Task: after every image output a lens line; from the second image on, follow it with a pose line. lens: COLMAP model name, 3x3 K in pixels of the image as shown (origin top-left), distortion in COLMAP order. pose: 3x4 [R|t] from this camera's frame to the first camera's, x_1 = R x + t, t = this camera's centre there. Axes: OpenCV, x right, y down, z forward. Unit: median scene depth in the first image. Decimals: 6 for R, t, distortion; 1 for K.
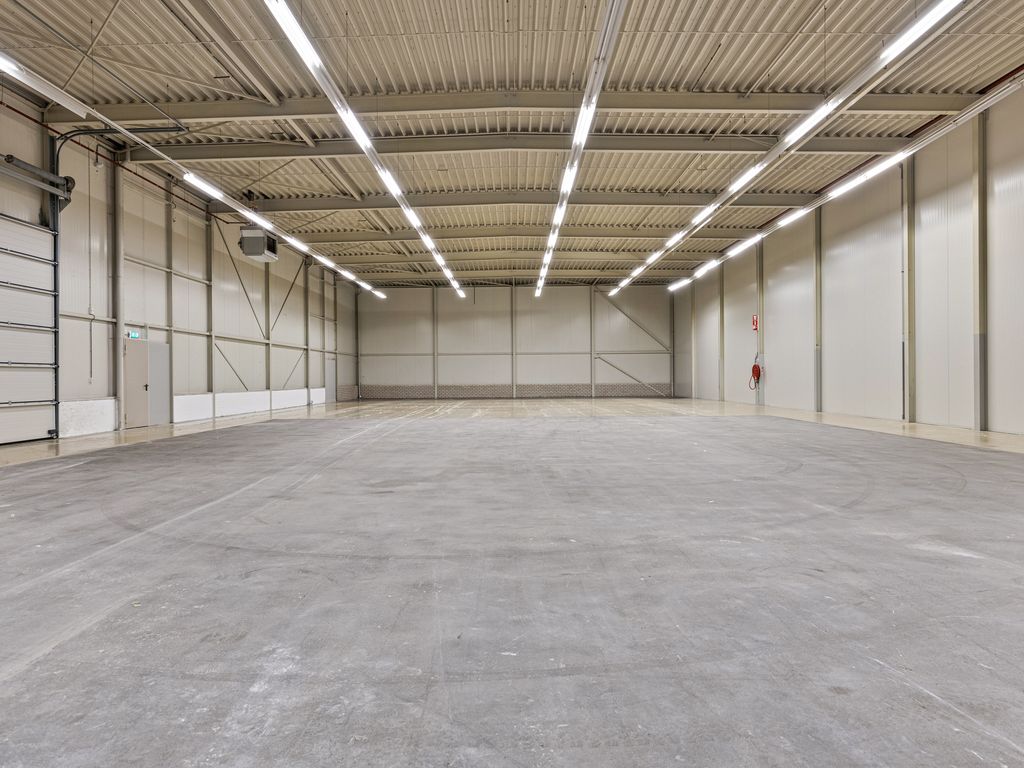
lens RADIAL K [[647.6, 0, 509.7], [0, 647.6, 379.1], [0, 0, 1]] dist [0.070424, -0.000872]
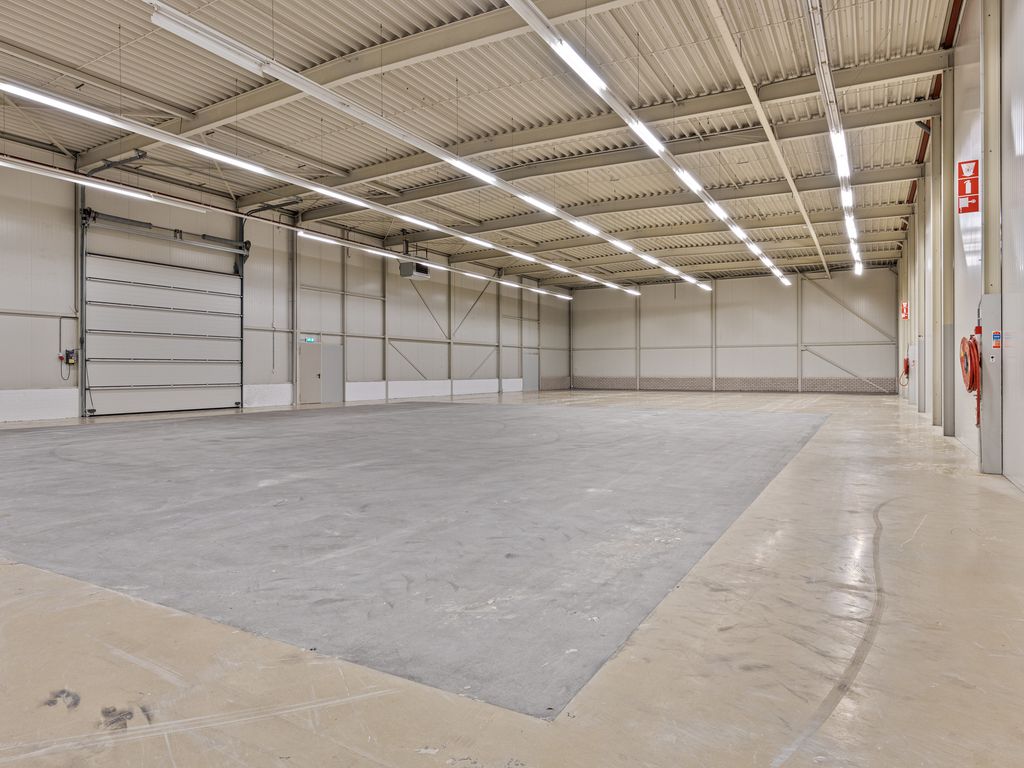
lens RADIAL K [[629.3, 0, 526.8], [0, 629.3, 366.8], [0, 0, 1]] dist [0.004394, -0.000847]
pose [[0.894234, 0.004106, -0.447581, 0.253898], [-0.006889, 0.999966, -0.004590, -0.002452], [0.447547, 0.007188, 0.894232, -0.009643]]
